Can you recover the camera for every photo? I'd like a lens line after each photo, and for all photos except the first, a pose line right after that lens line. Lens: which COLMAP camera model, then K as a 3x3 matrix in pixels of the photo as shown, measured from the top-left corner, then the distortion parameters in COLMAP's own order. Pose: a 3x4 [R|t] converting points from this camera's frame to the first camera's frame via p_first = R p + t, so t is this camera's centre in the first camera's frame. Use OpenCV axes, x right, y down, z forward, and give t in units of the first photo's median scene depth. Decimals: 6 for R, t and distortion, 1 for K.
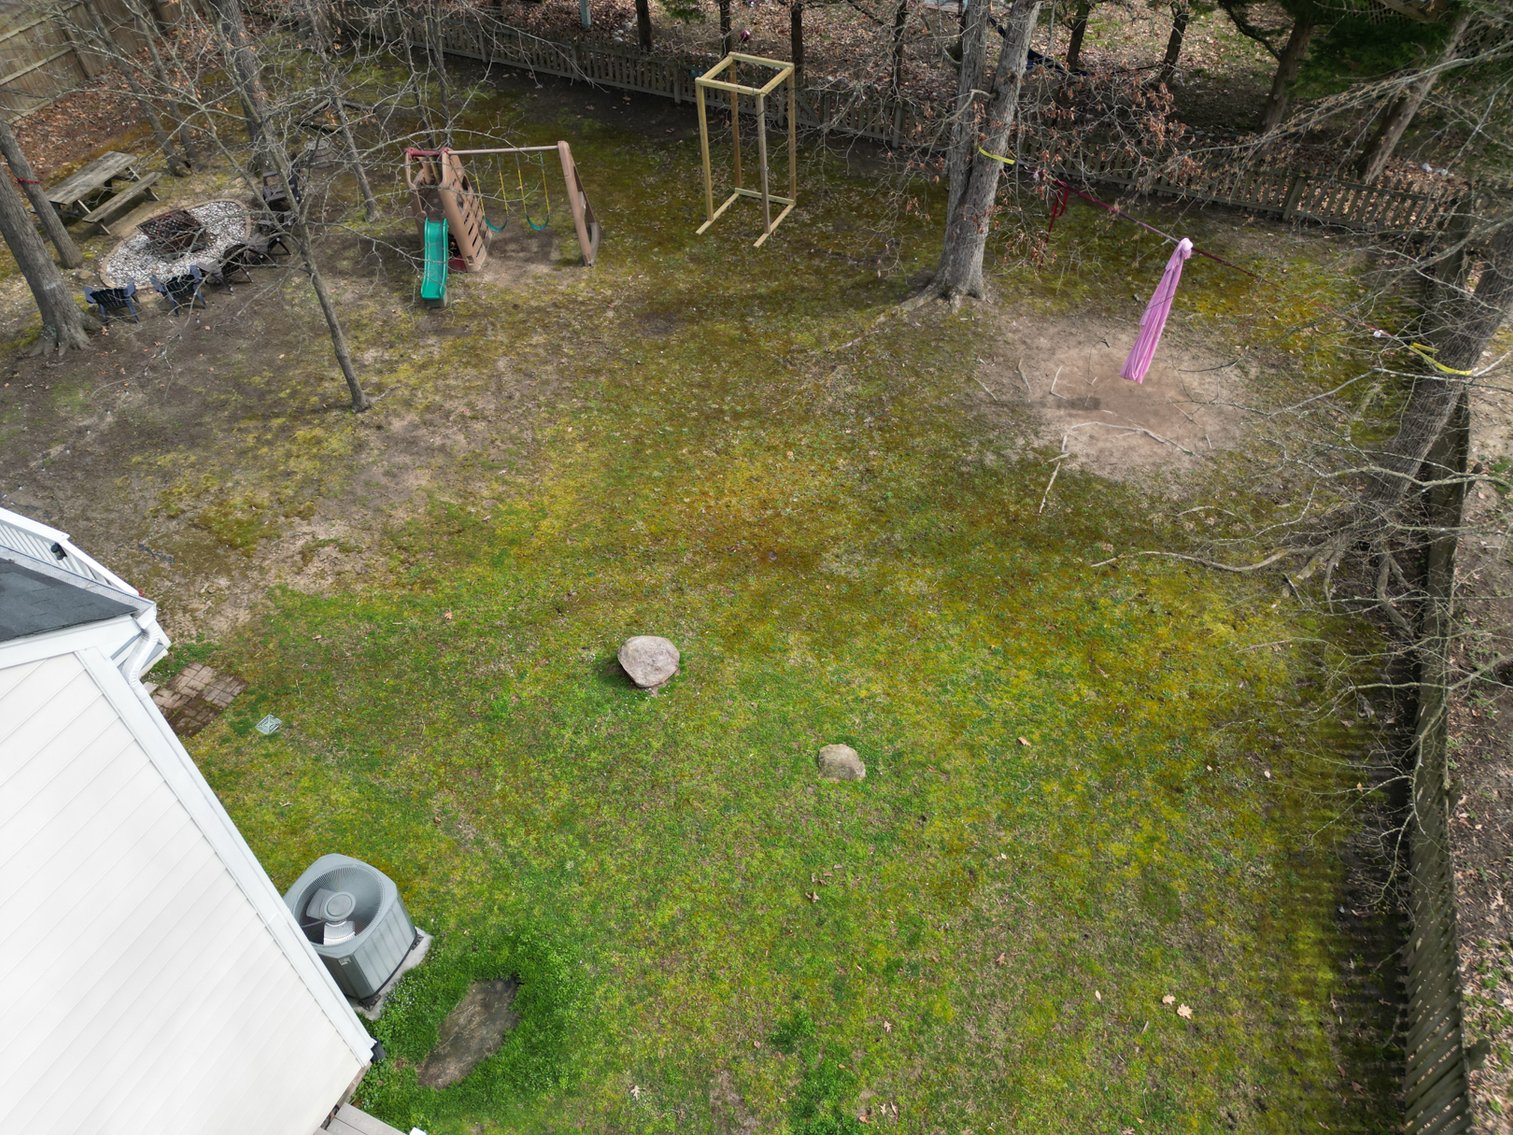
lens RADIAL K [[1058.7, 0, 762.7], [0, 1058.7, 562.4], [0, 0, 1]] dist [0.058347, -0.052557]
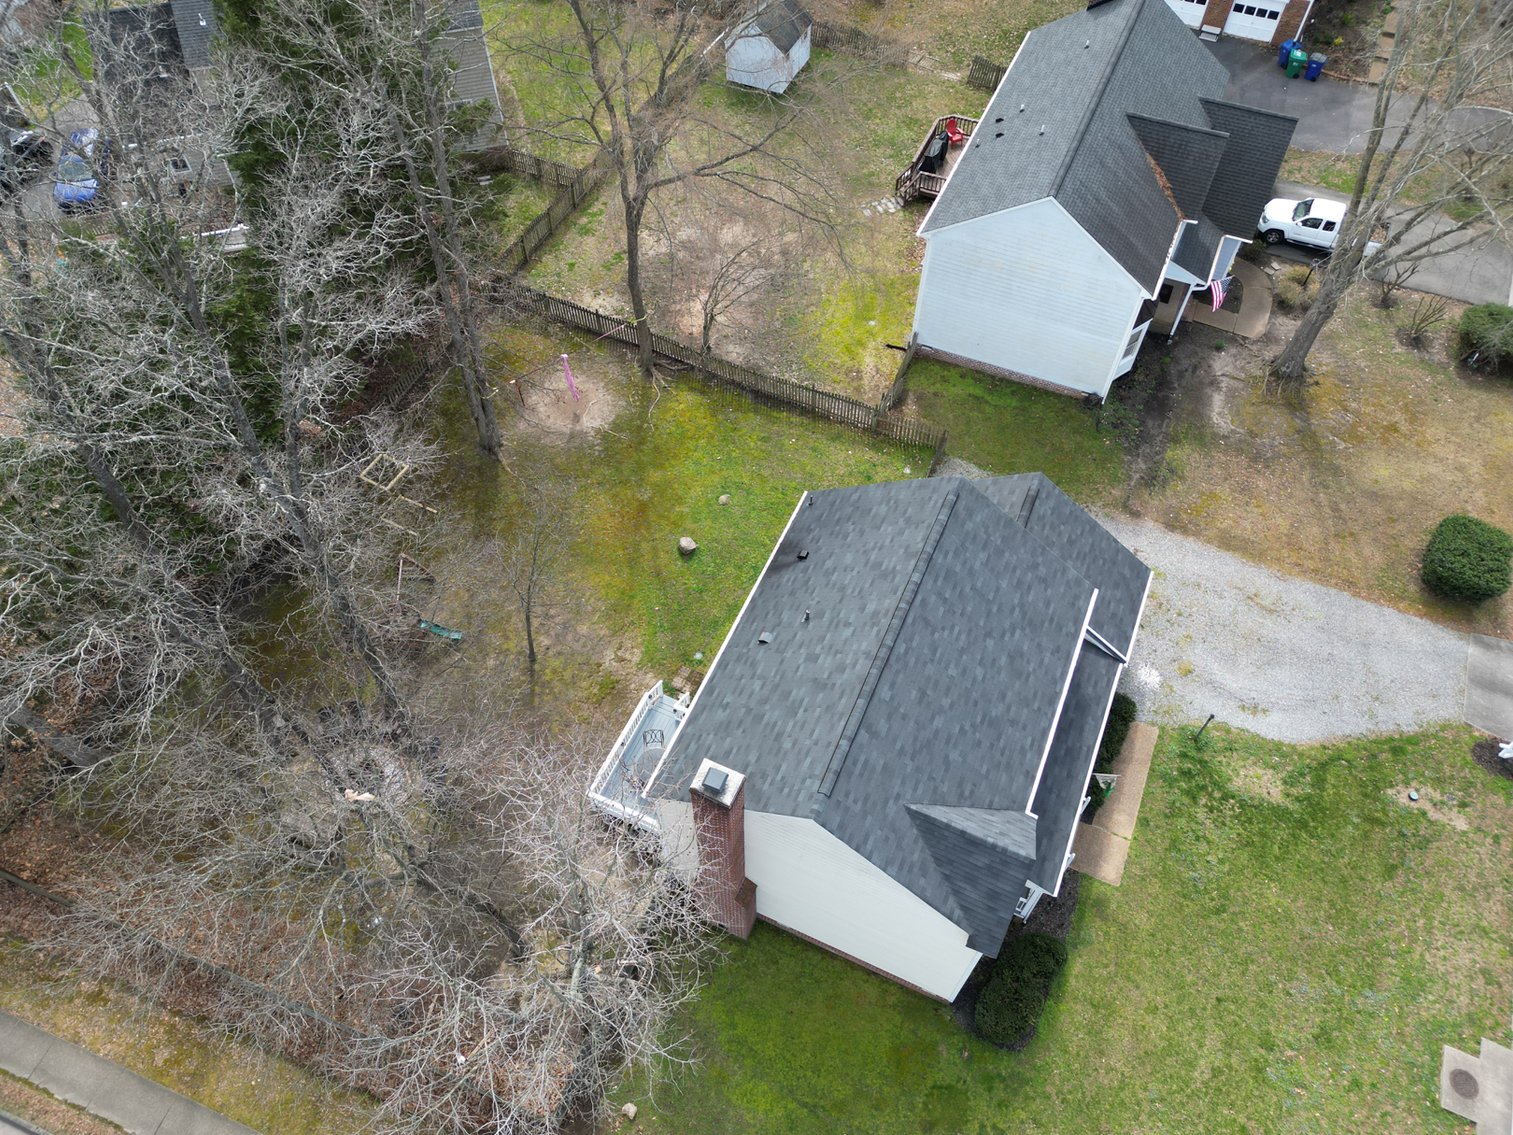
lens RADIAL K [[1058.7, 0, 759.9], [0, 1058.7, 569.2], [0, 0, 1]] dist [0.058347, -0.052557]
pose [[0.003213, -0.821945, 0.569558, -1.795101], [0.713771, 0.400792, 0.574366, -1.398768], [-0.700372, 0.404689, 0.587968, -0.873200]]
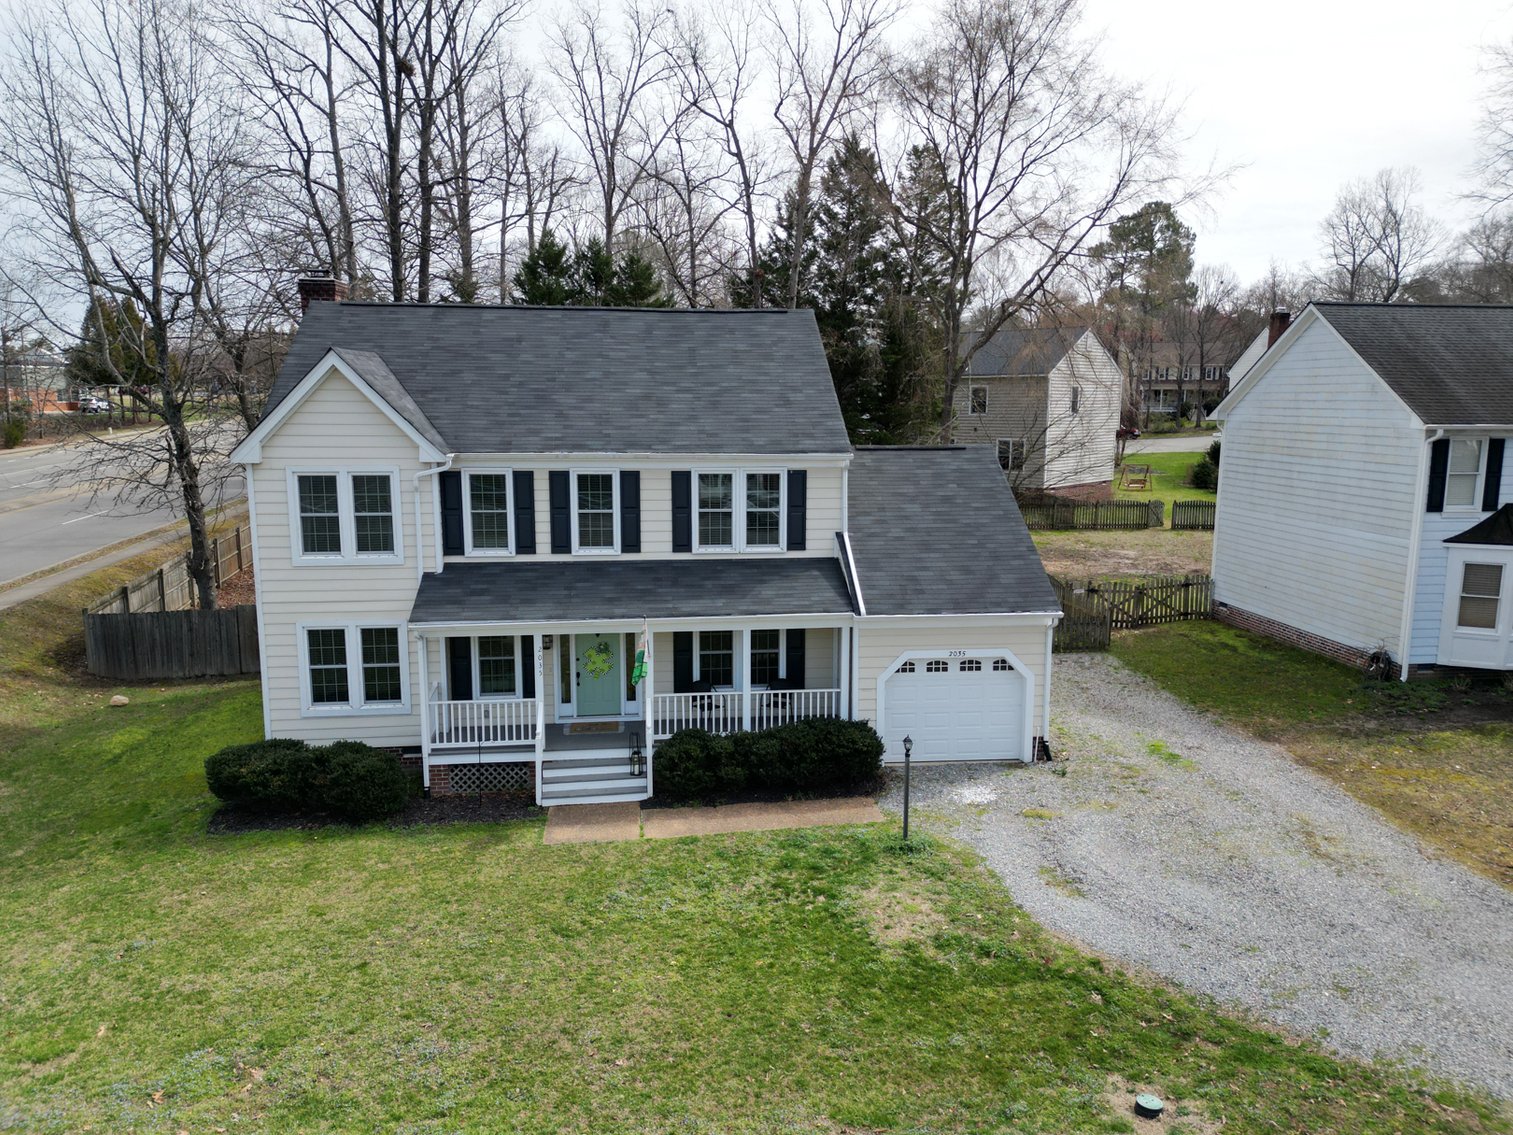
lens RADIAL K [[1058.7, 0, 758.0], [0, 1058.7, 562.4], [0, 0, 1]] dist [0.058347, -0.052557]
pose [[0.863870, -0.081052, 0.497151, -1.400140], [0.361191, 0.787609, -0.499213, 1.295322], [-0.351098, 0.610821, 0.709667, -0.945040]]
